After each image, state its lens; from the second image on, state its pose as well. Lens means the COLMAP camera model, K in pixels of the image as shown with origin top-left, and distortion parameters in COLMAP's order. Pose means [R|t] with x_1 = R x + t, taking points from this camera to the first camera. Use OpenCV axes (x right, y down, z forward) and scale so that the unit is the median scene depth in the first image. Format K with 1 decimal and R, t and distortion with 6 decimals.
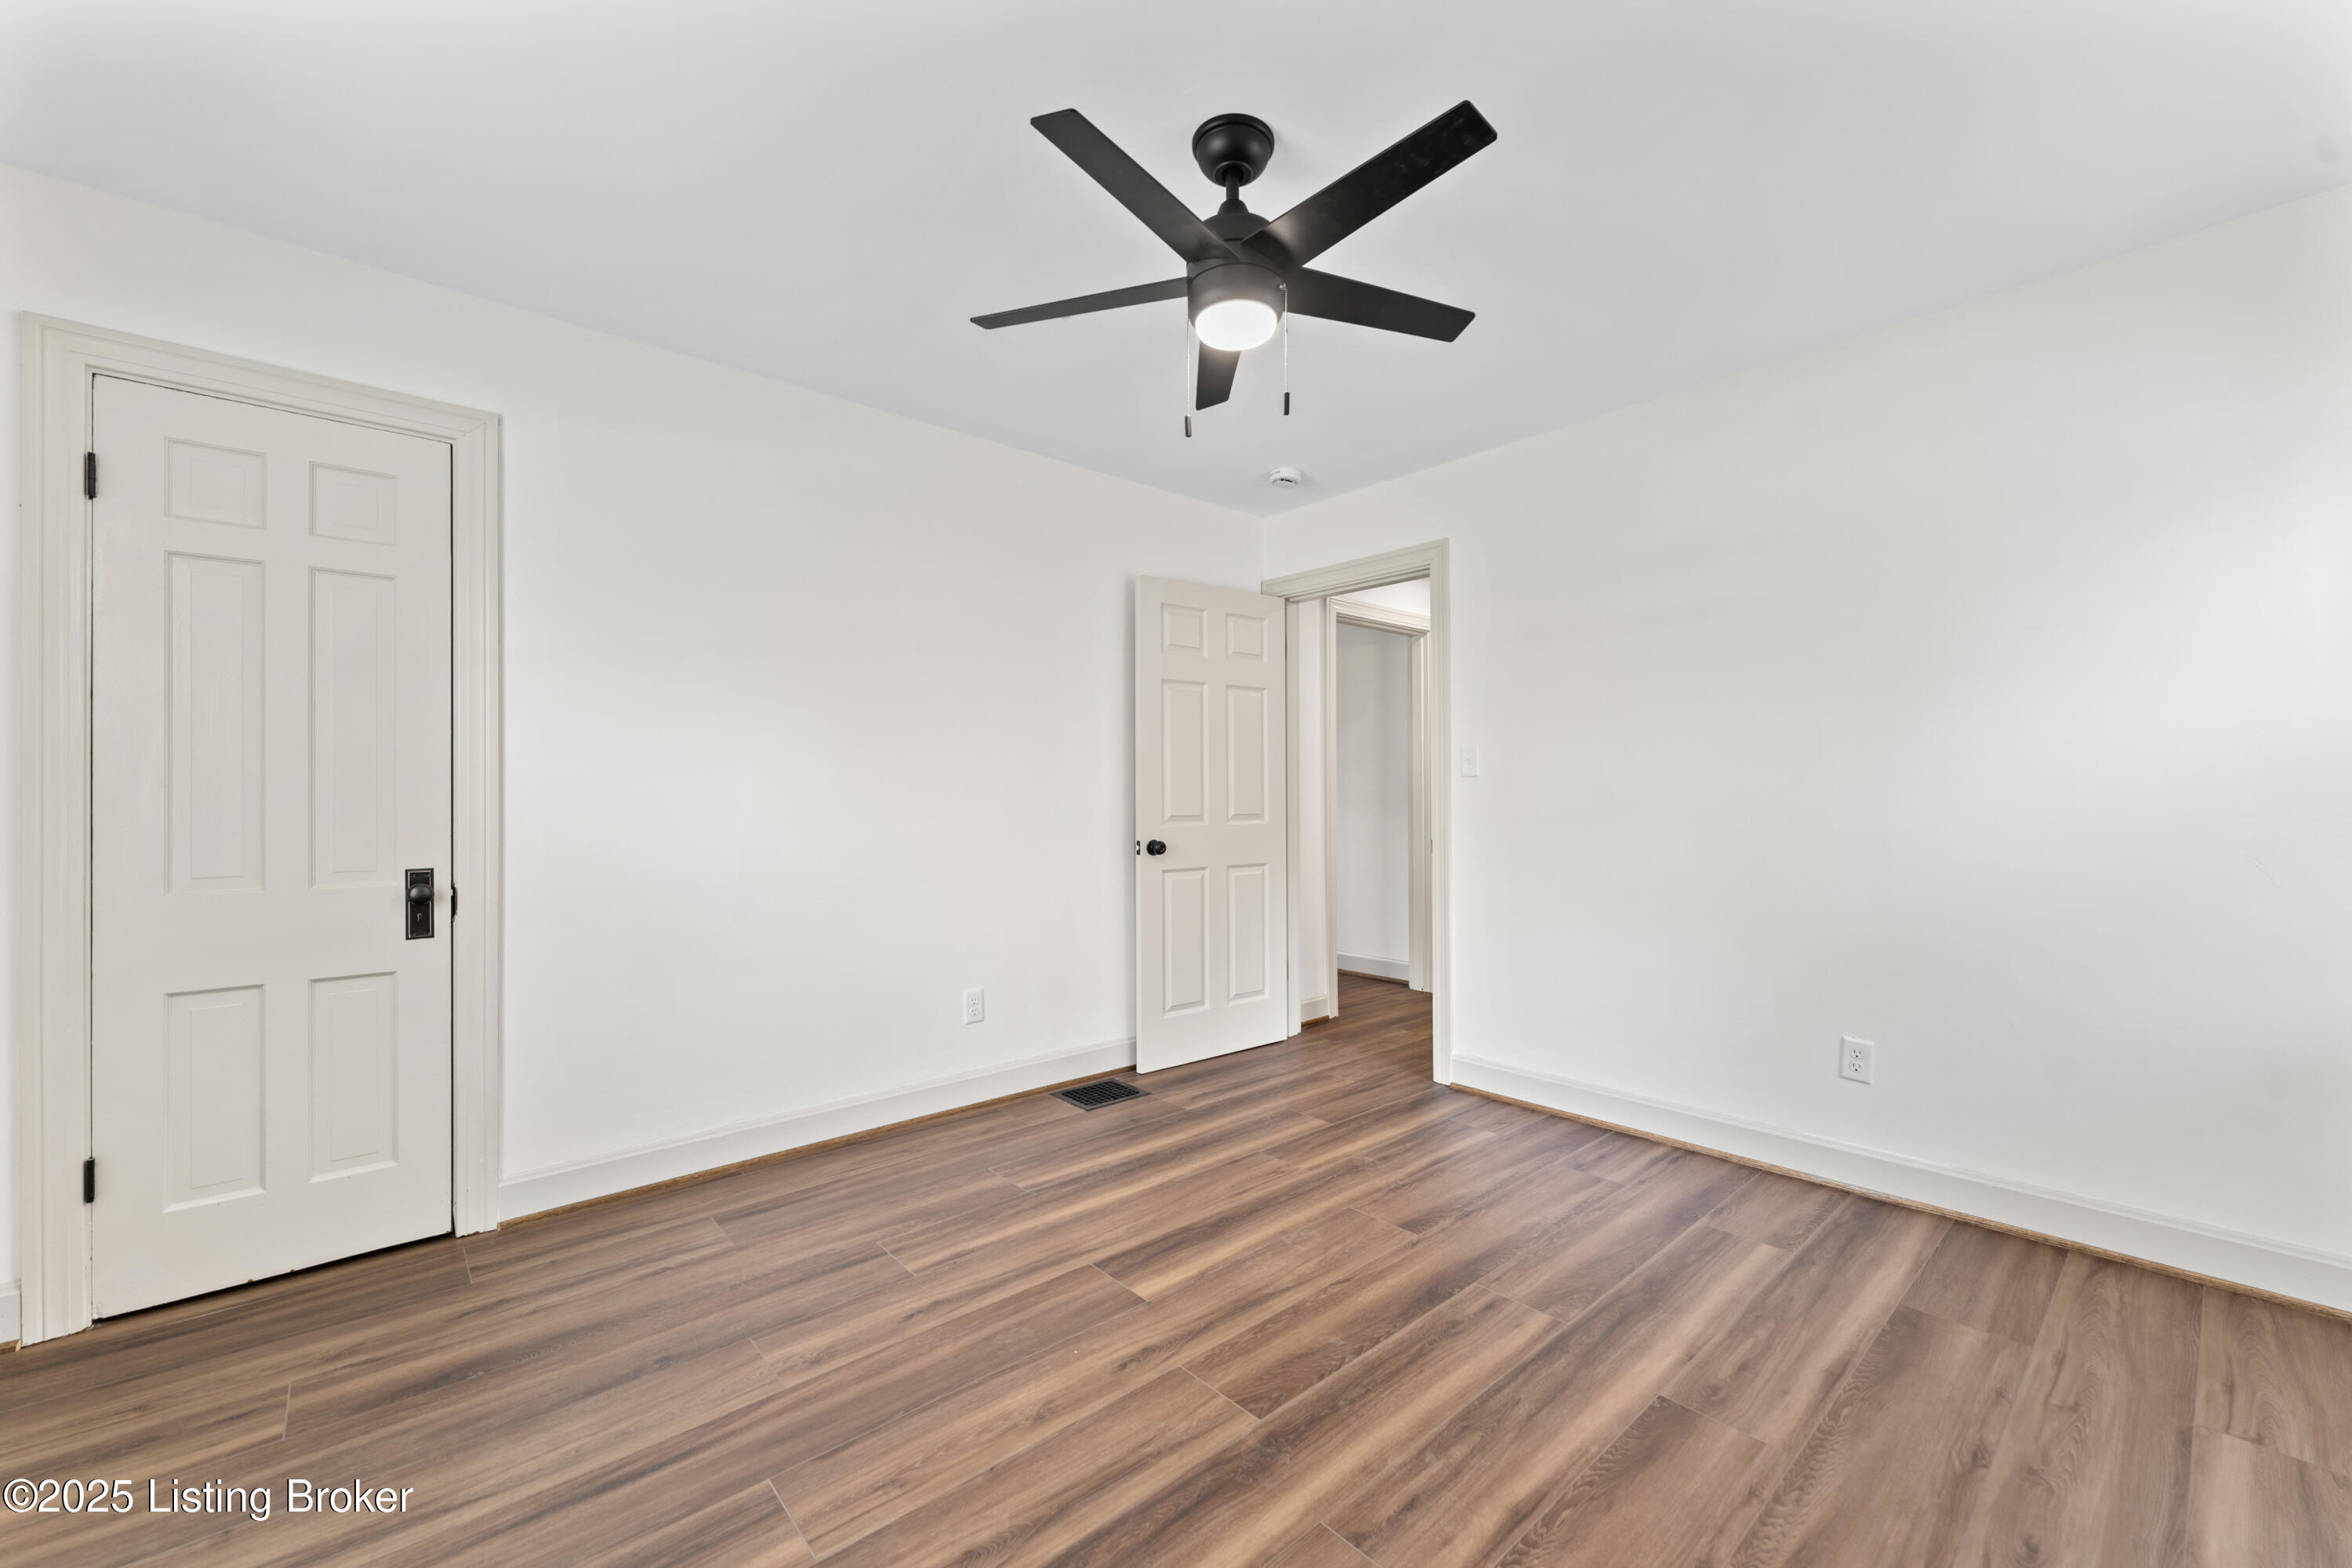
lens RADIAL K [[933.0, 0, 1180.5], [0, 933.0, 790.8], [0, 0, 1]] dist [0.000352, 0.001369]
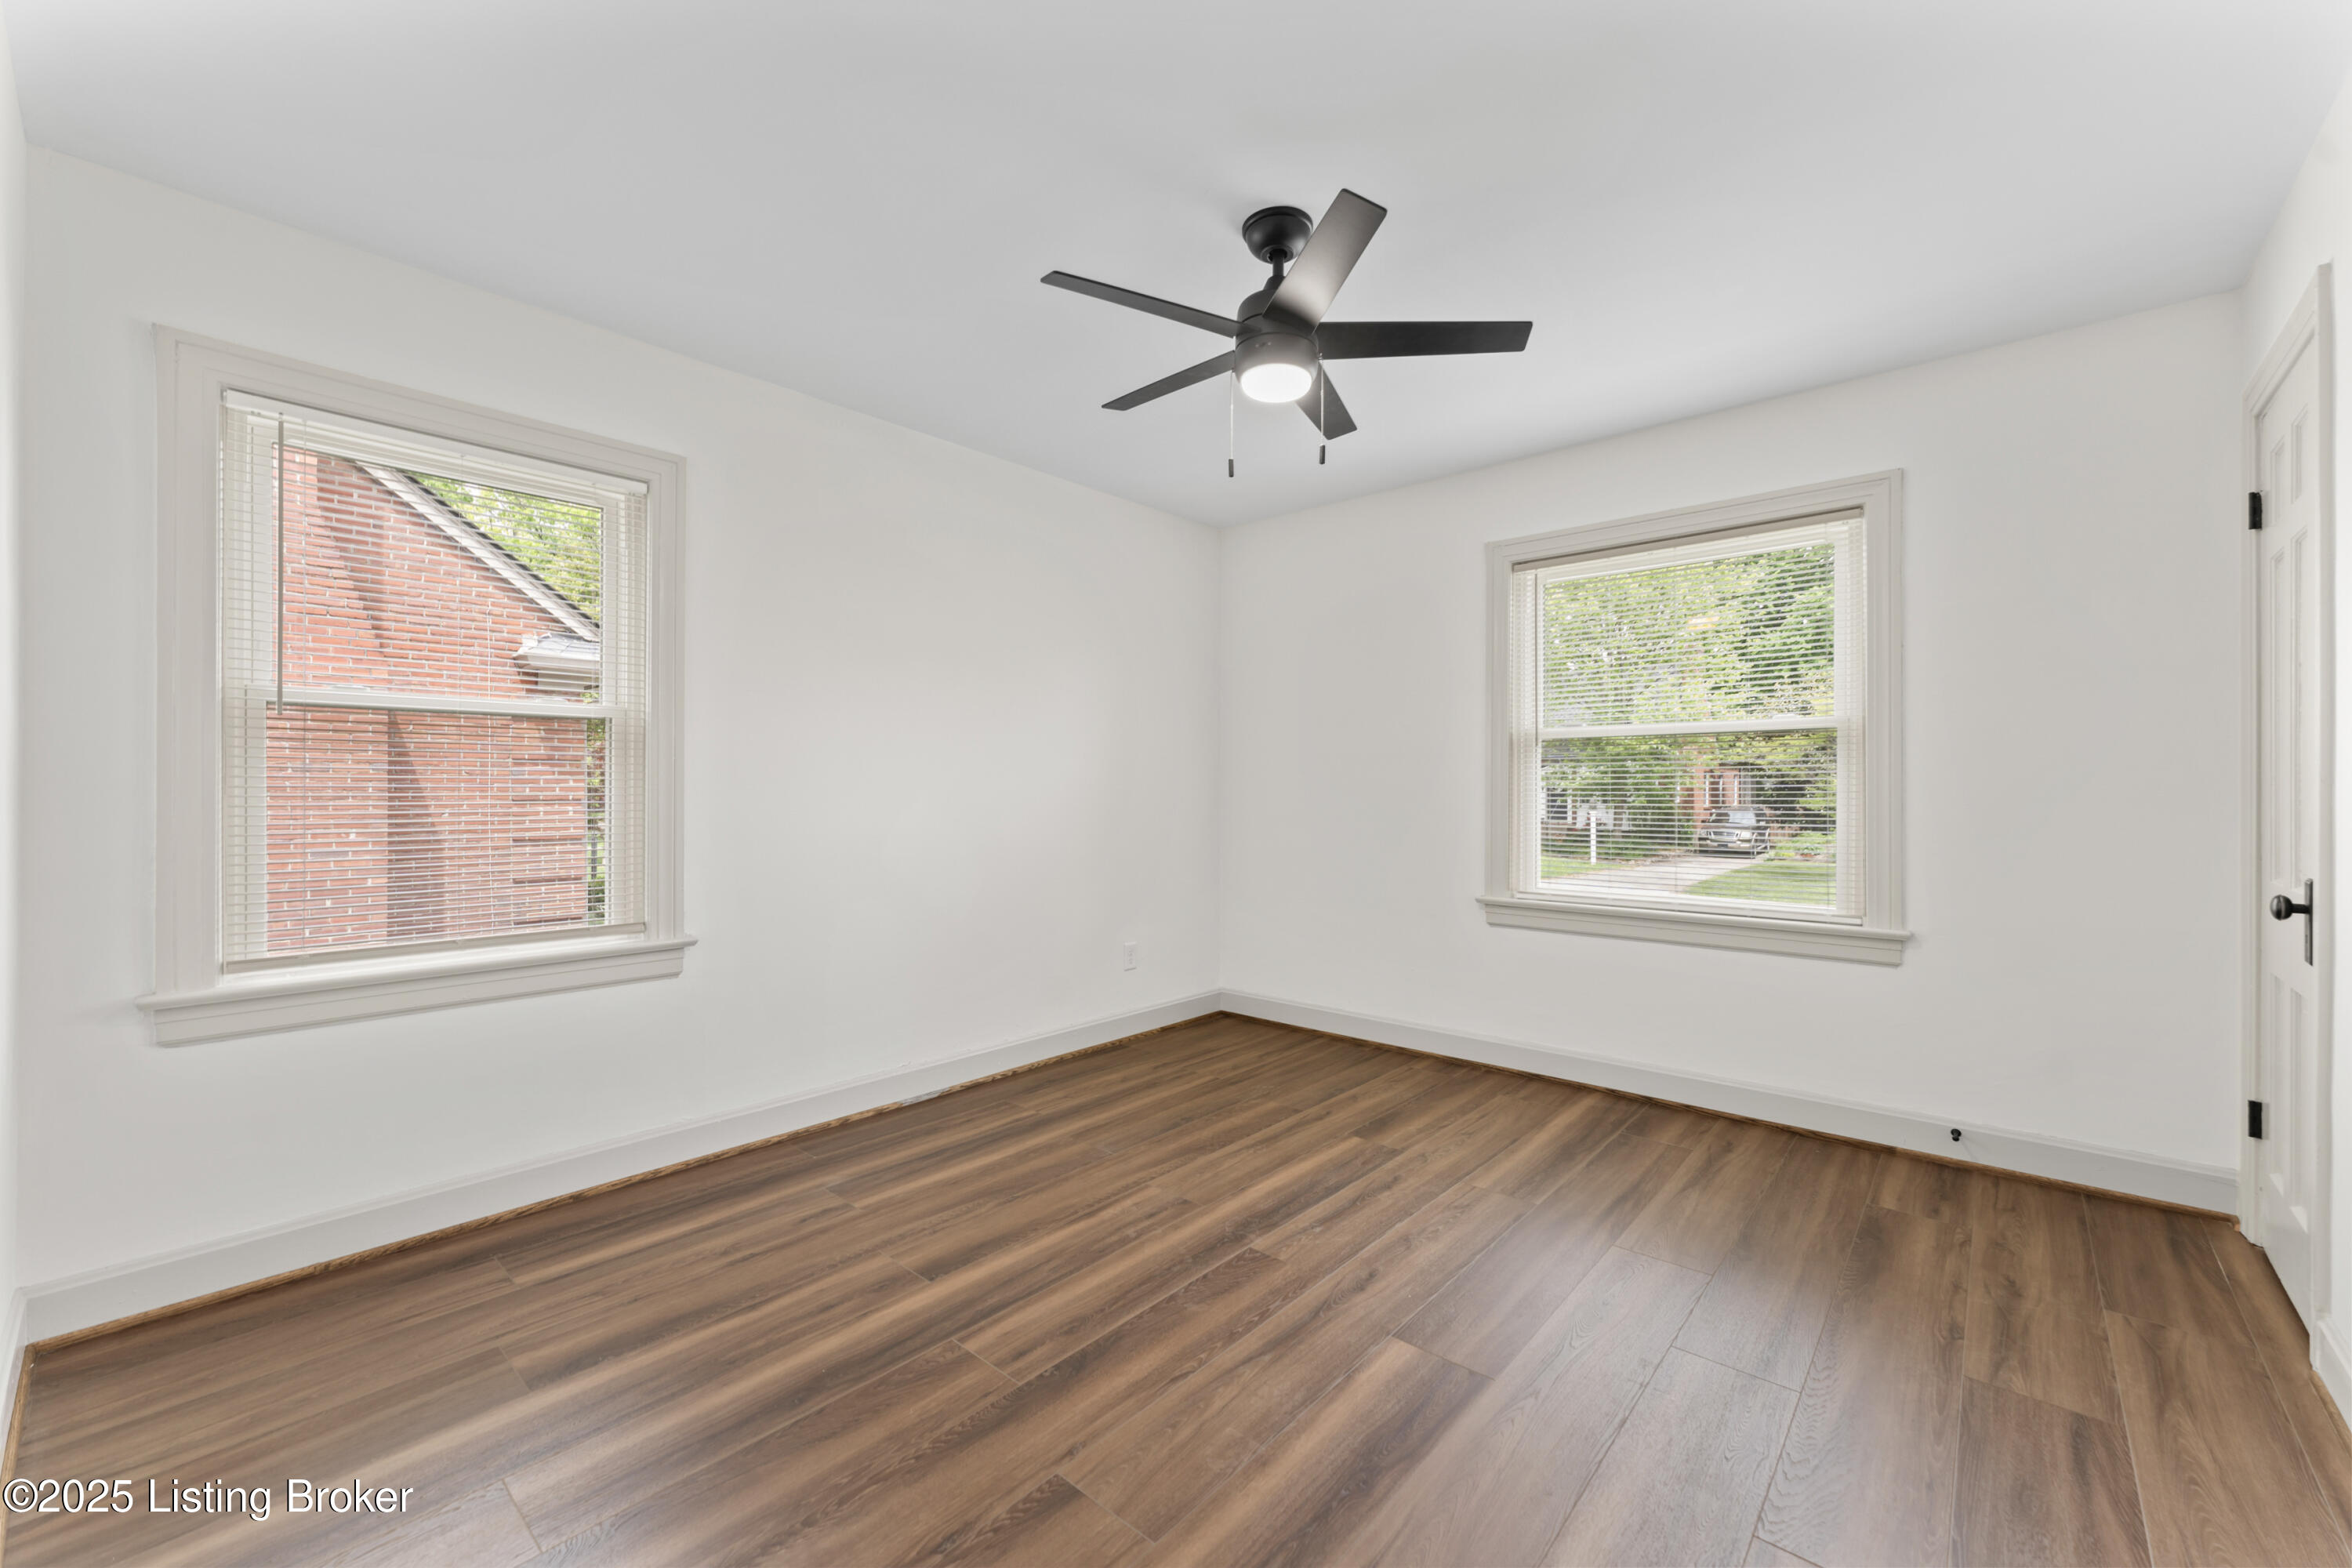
lens RADIAL K [[933.0, 0, 1173.2], [0, 933.0, 787.6], [0, 0, 1]] dist [0.000352, 0.001369]
pose [[-0.993353, 0.002270, -0.115086, 0.312406], [0.002989, 0.999977, -0.006074, 0.008619], [0.115070, -0.006378, -0.993337, 2.085312]]
